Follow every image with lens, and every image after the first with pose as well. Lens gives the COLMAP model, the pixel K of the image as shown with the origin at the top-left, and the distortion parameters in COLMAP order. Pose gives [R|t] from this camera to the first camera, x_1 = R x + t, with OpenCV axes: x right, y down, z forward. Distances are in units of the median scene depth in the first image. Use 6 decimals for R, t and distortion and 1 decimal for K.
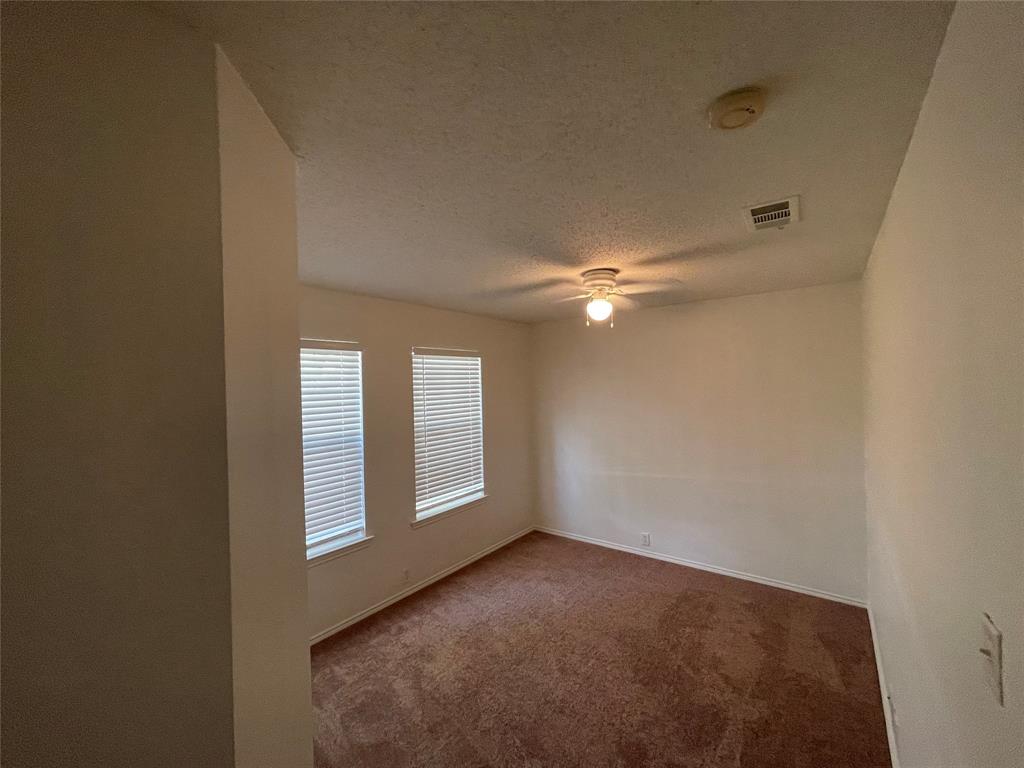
lens RADIAL K [[412.6, 0, 512.9], [0, 412.6, 390.1], [0, 0, 1]] dist [0.002611, -0.001057]
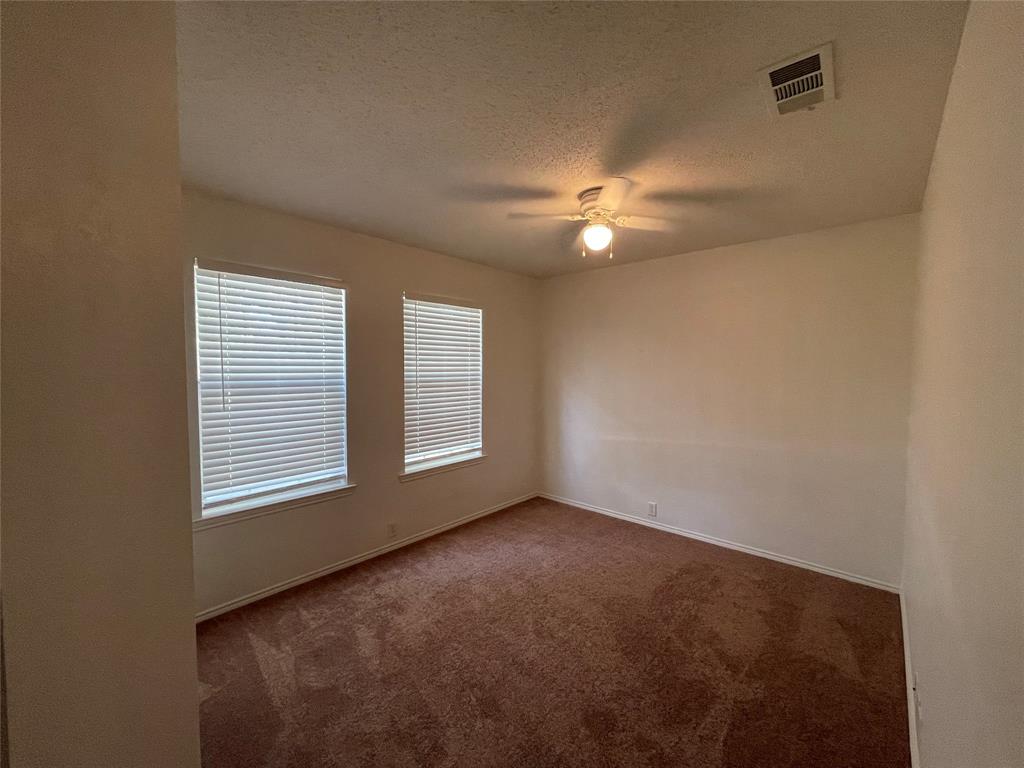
lens RADIAL K [[412.6, 0, 513.0], [0, 412.6, 390.2], [0, 0, 1]] dist [0.002611, -0.001057]
pose [[0.996685, 0.033056, -0.074338, 0.107219], [-0.029877, 0.998607, 0.043481, 0.096660], [0.075672, -0.041115, 0.996285, 0.097353]]
